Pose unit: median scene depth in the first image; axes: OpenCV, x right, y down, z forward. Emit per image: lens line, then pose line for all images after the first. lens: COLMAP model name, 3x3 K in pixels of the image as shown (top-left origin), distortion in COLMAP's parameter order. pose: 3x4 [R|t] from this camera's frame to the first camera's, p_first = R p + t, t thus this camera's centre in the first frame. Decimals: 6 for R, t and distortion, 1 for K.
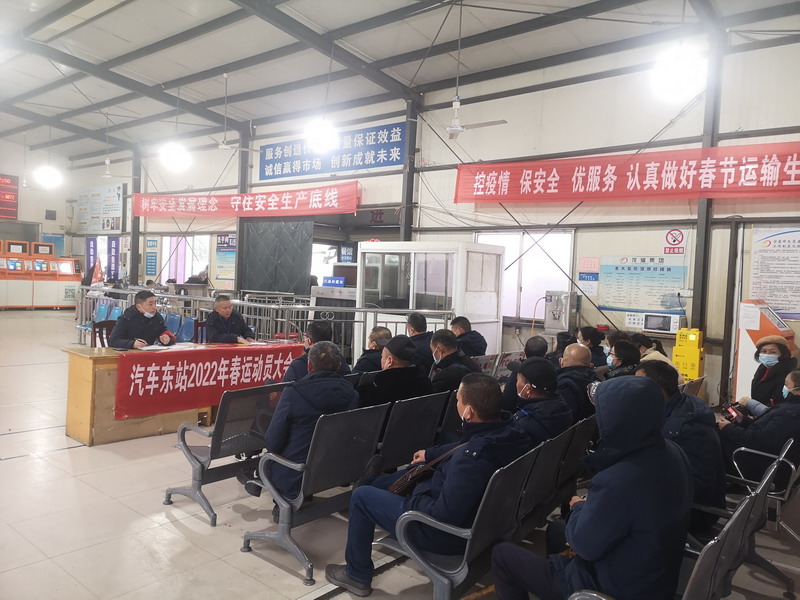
lens RADIAL K [[608.0, 0, 402.7], [0, 608.0, 300.6], [0, 0, 1]] dist [0.010477, 0.005566]
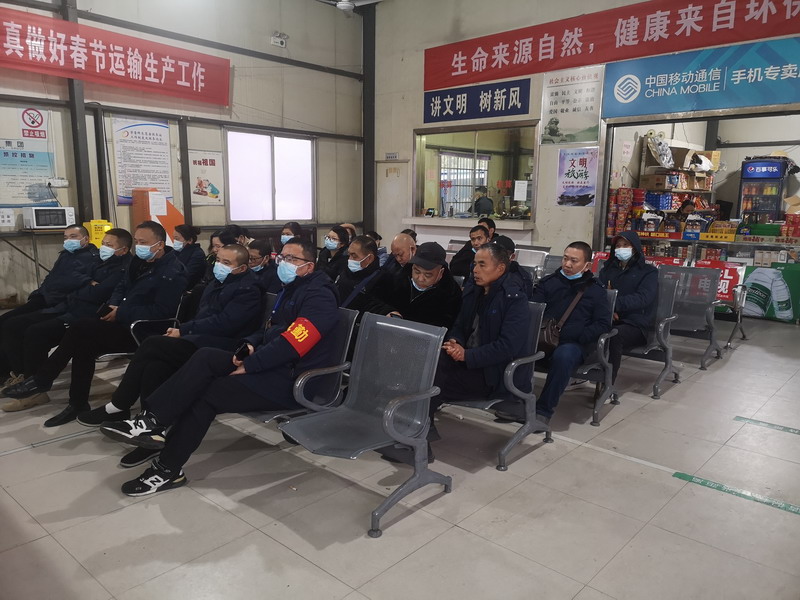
lens RADIAL K [[608.0, 0, 403.8], [0, 608.0, 301.8], [0, 0, 1]] dist [0.010477, 0.005566]
pose [[0.047135, -0.217118, 0.975007, -0.475633], [0.022338, 0.976077, 0.216276, -0.026157], [-0.998639, 0.011585, 0.050857, 0.455440]]
